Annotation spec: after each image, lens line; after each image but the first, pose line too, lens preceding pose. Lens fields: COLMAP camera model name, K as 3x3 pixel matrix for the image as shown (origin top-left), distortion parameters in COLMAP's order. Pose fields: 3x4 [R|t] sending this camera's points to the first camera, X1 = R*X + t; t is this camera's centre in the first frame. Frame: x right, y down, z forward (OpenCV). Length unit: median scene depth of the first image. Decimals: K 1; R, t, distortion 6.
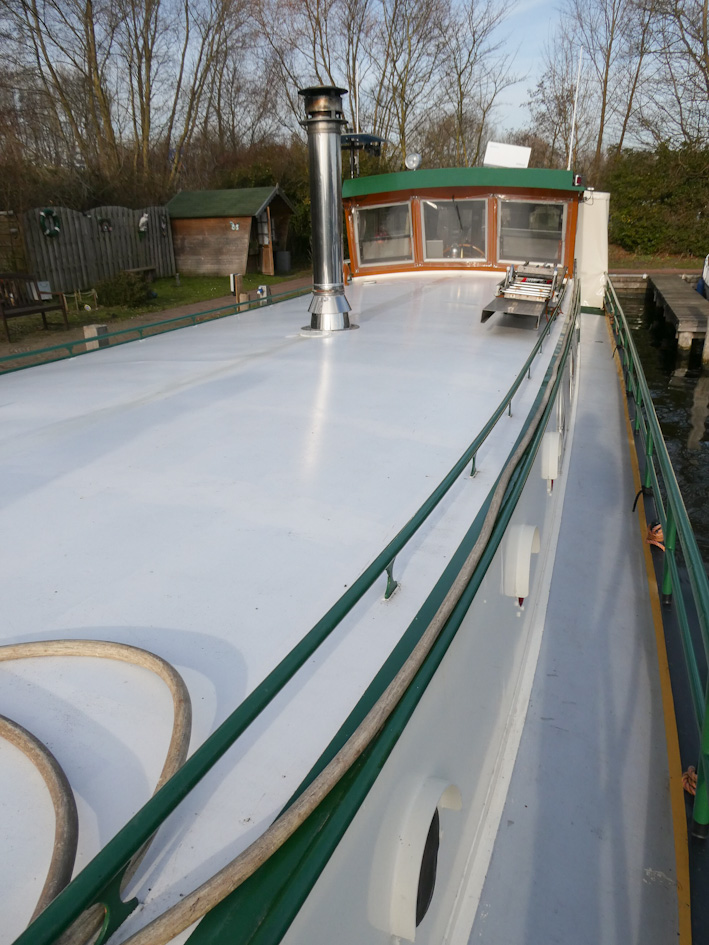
lens RADIAL K [[650.1, 0, 334.8], [0, 650.1, 475.6], [0, 0, 1]] dist [-0.017077, 0.004680]
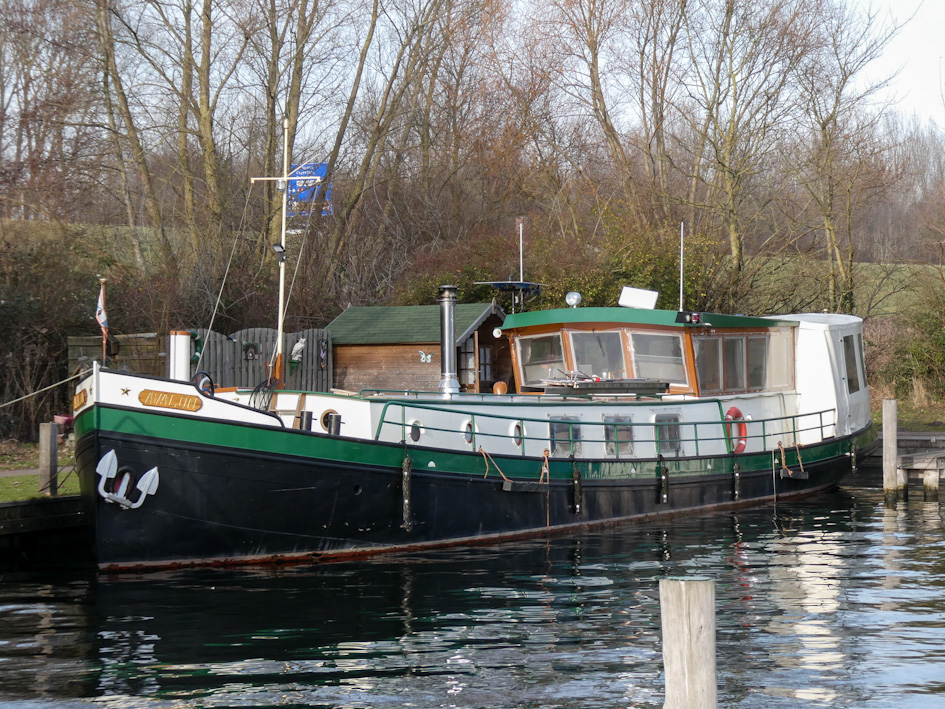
lens RADIAL K [[2541.7, 0, 472.5], [0, 2541.7, 354.5], [0, 0, 1]] dist [0.027493, -0.050403]
pose [[0.989507, 0.013509, -0.143855, 0.310224], [-0.065726, 0.928732, -0.364879, 0.649428], [0.128674, 0.370505, 0.919875, -1.614215]]
